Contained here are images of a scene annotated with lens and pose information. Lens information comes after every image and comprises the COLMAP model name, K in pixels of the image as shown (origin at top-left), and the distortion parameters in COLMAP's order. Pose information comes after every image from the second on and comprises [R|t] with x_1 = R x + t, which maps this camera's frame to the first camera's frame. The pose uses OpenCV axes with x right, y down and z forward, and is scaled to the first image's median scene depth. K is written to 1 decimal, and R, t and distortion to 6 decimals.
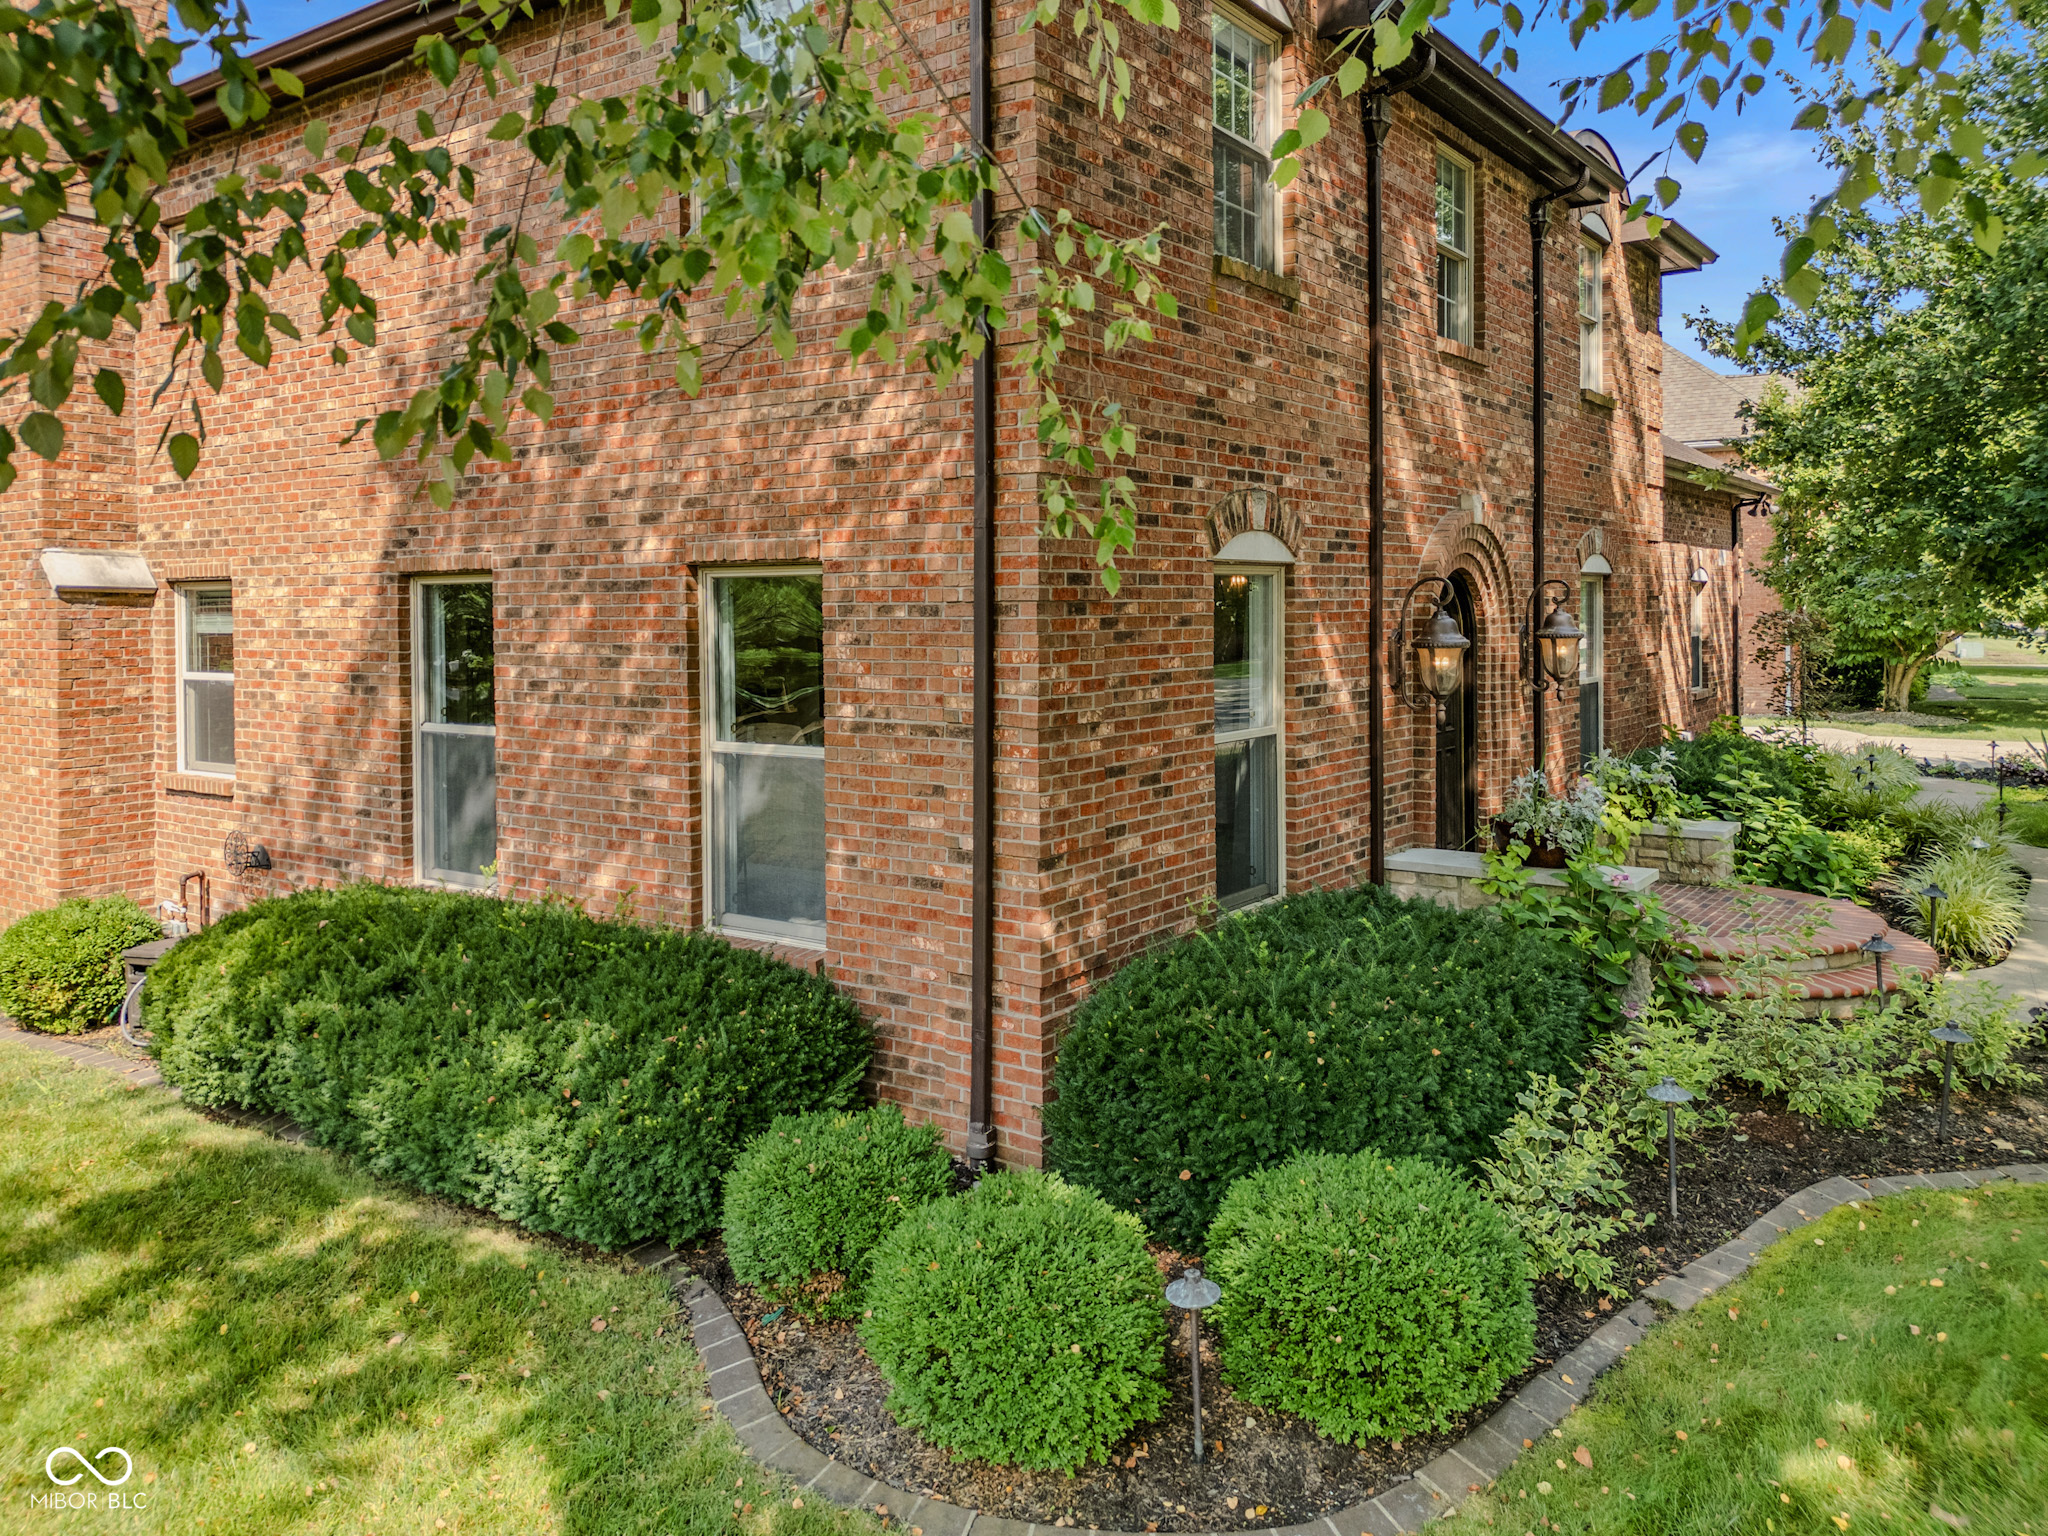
lens RADIAL K [[1451.0, 0, 993.7], [0, 1451.0, 632.0], [0, 0, 1]] dist [0.050508, -0.049294]
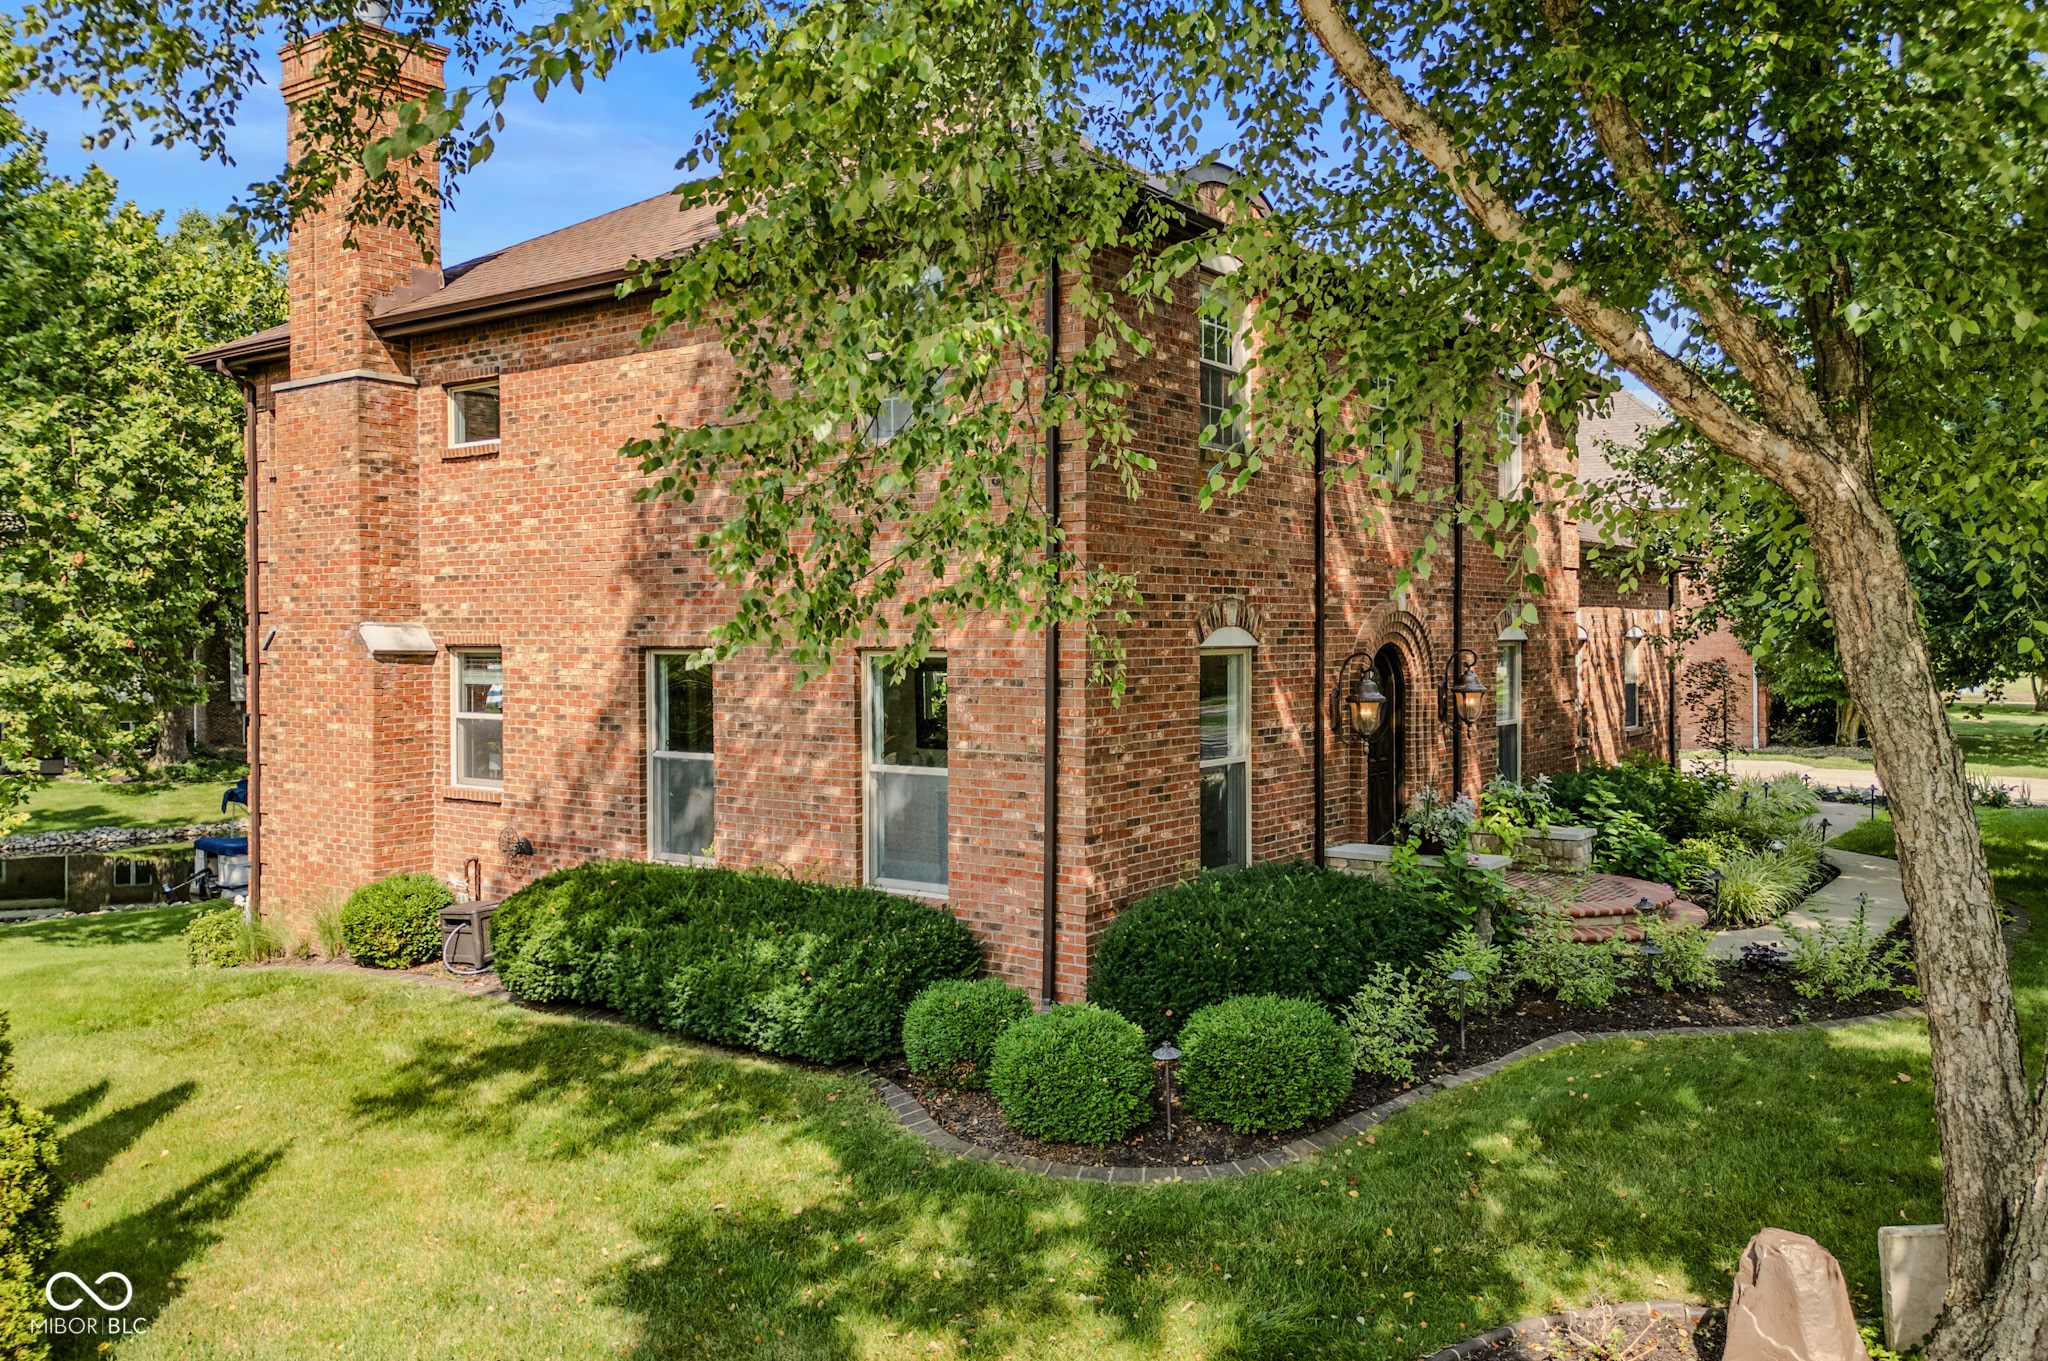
lens RADIAL K [[1482.3, 0, 1022.1], [0, 1482.3, 662.3], [0, 0, 1]] dist [0.026814, -0.009854]
pose [[0.999969, 0.004941, -0.006177, -0.022503], [-0.004932, 0.999987, 0.001397, -0.030997], [0.006183, -0.001366, 0.999980, -0.494163]]
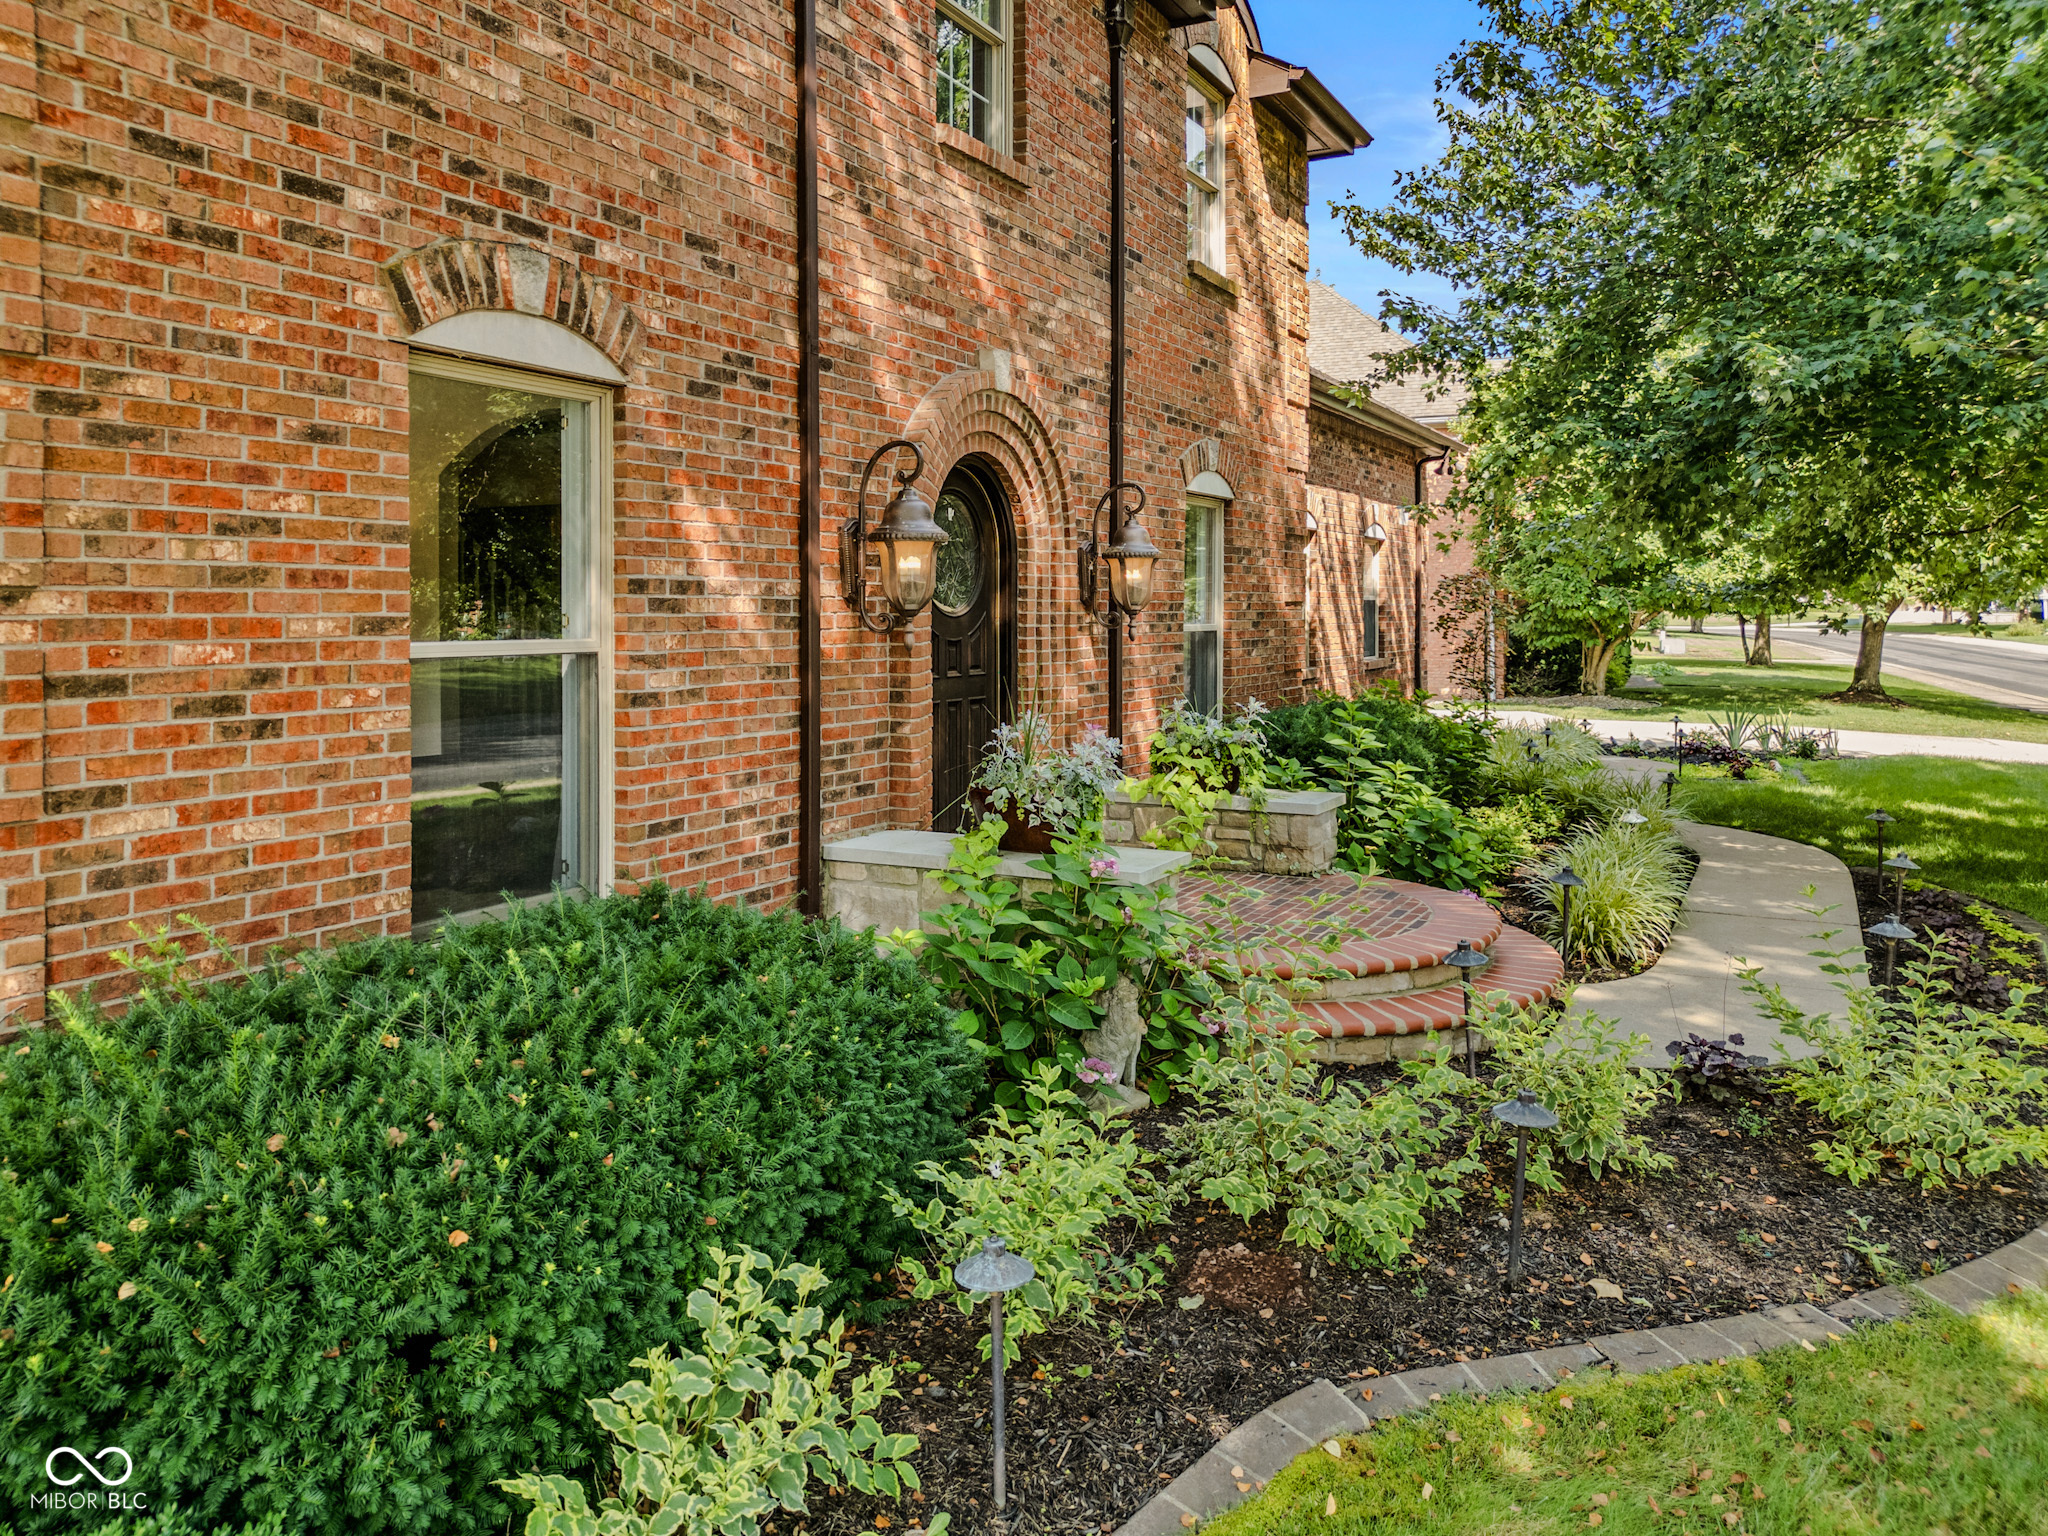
lens RADIAL K [[1451.0, 0, 980.7], [0, 1451.0, 634.2], [0, 0, 1]] dist [0.050508, -0.049294]
pose [[0.990179, 0.005169, 0.139708, 0.265944], [-0.004893, 0.999985, -0.002321, 0.061428], [-0.139718, 0.001615, 0.990190, 0.334421]]
